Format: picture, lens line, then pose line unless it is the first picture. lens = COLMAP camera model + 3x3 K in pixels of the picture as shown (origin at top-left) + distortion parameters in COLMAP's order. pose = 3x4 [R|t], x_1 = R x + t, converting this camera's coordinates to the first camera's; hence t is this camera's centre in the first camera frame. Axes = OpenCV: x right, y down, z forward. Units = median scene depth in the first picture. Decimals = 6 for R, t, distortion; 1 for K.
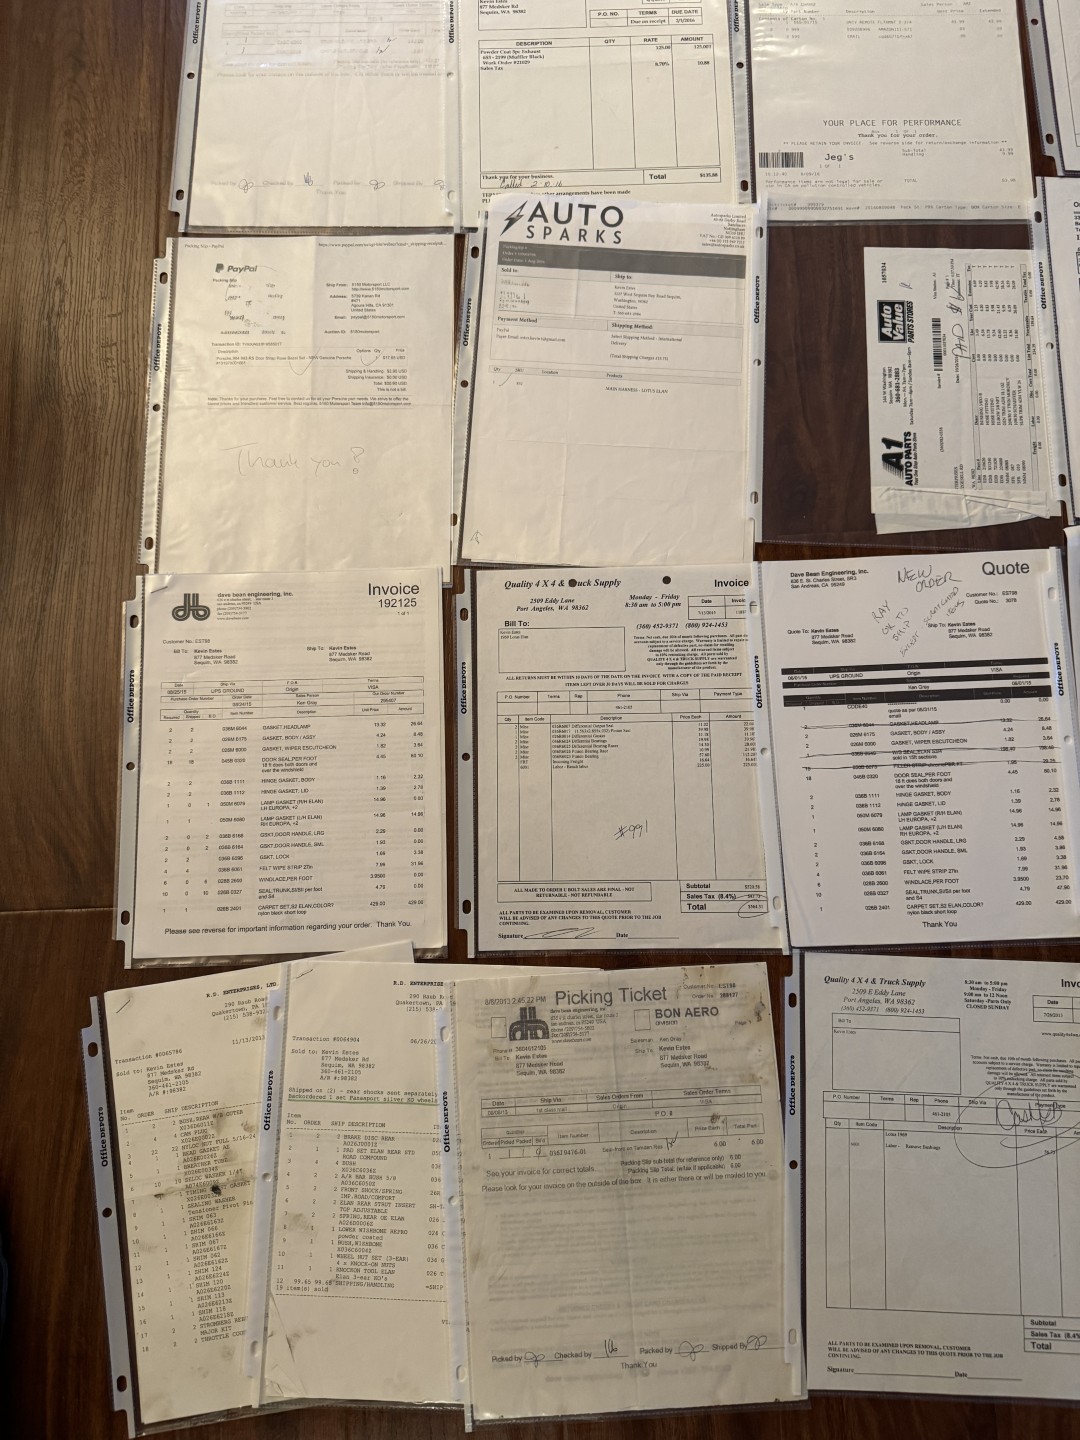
lens RADIAL K [[1036.5, 0, 535.4], [0, 1036.5, 744.1], [0, 0, 1]] dist [0.024060, -0.043907]
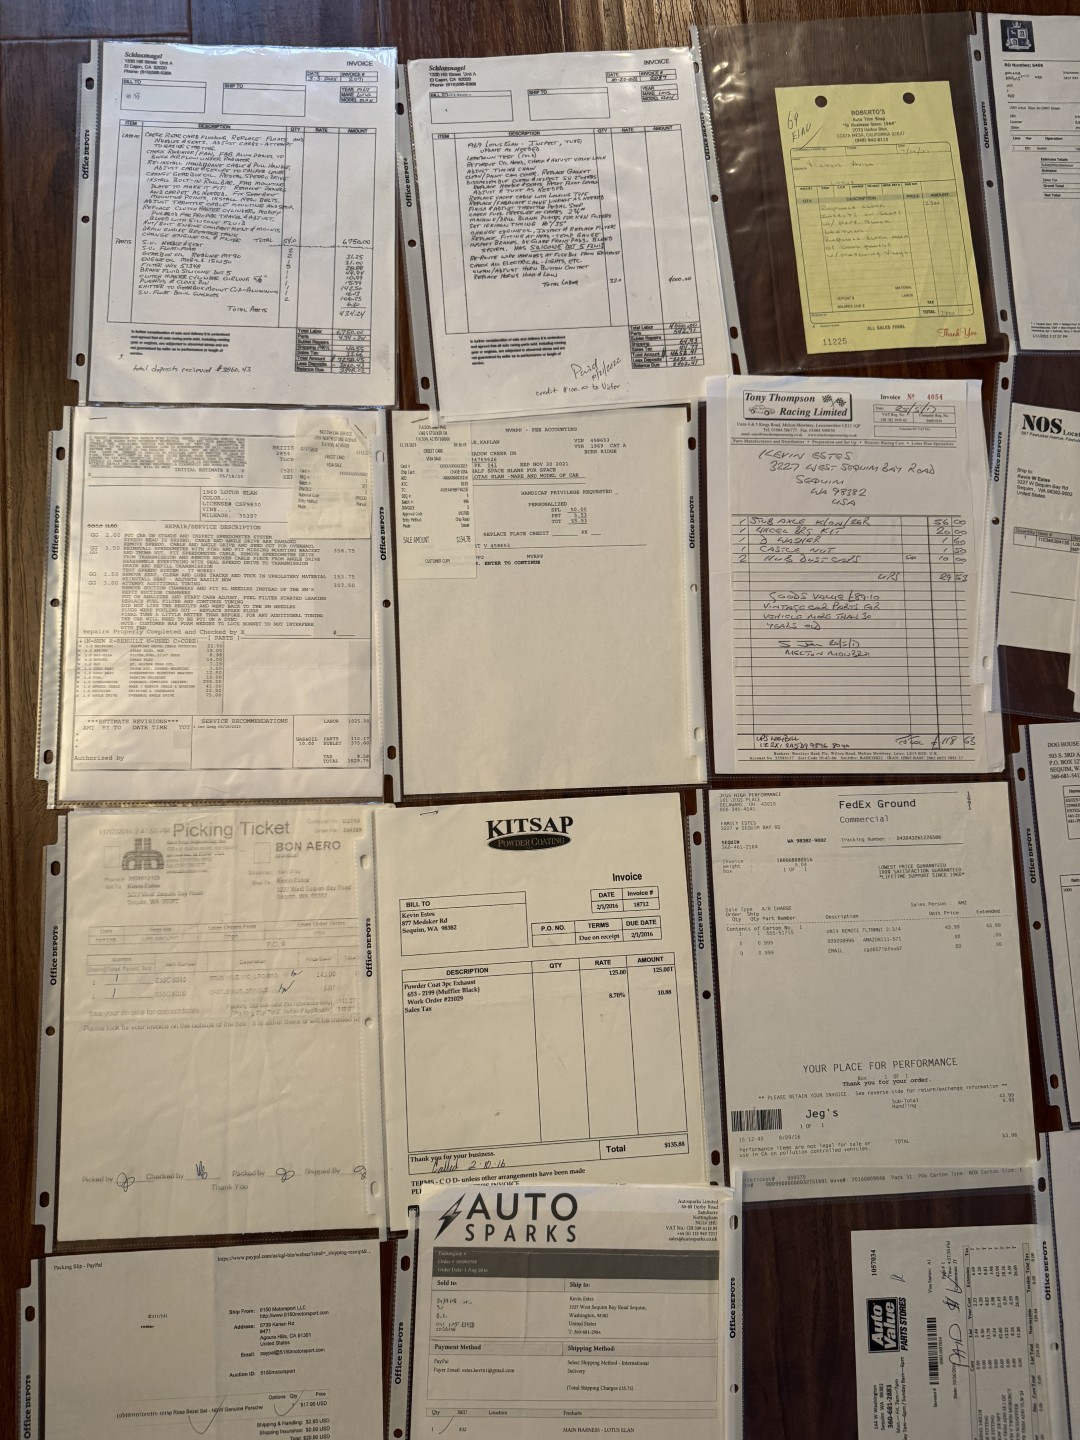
lens RADIAL K [[1036.5, 0, 568.8], [0, 1036.5, 664.5], [0, 0, 1]] dist [0.024060, -0.043907]
pose [[0.996588, -0.030546, 0.076670, 0.025588], [0.027228, 0.998662, 0.043956, -1.012612], [-0.077911, -0.041718, 0.996087, 0.164488]]
